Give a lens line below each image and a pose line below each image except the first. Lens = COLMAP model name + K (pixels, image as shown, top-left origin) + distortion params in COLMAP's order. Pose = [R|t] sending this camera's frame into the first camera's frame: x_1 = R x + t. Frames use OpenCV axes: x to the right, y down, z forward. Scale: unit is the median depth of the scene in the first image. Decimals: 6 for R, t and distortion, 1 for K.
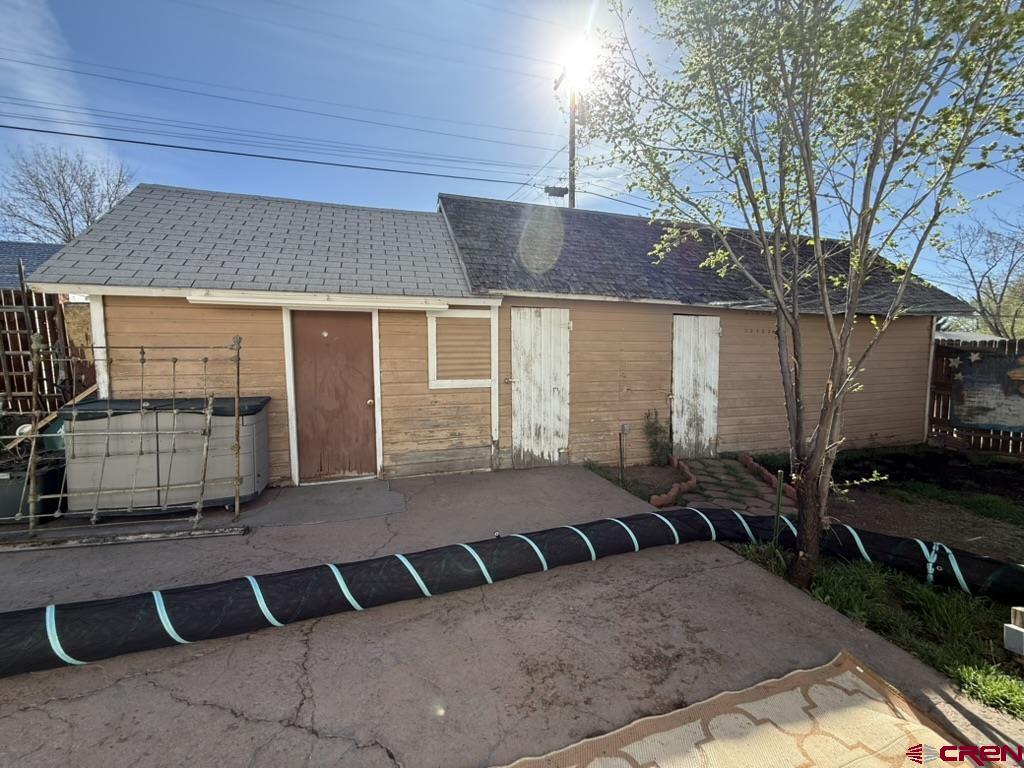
lens RADIAL K [[408.3, 0, 509.2], [0, 408.3, 389.3], [0, 0, 1]] dist [0.001747, 0.000036]
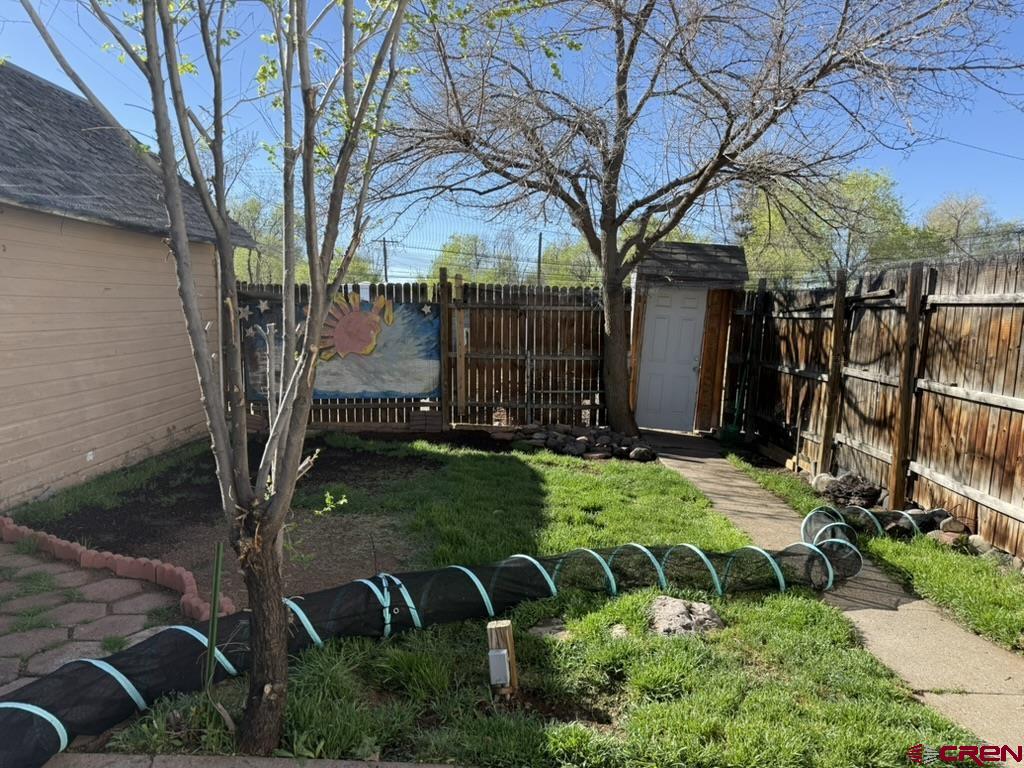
lens RADIAL K [[734.6, 0, 509.4], [0, 734.6, 384.2], [0, 0, 1]] dist [-0.003658, -0.004549]
pose [[0.320391, -0.100020, 0.941990, -0.006932], [0.076922, 0.993873, 0.079366, -0.021043], [-0.944157, 0.047031, 0.326122, 0.383081]]
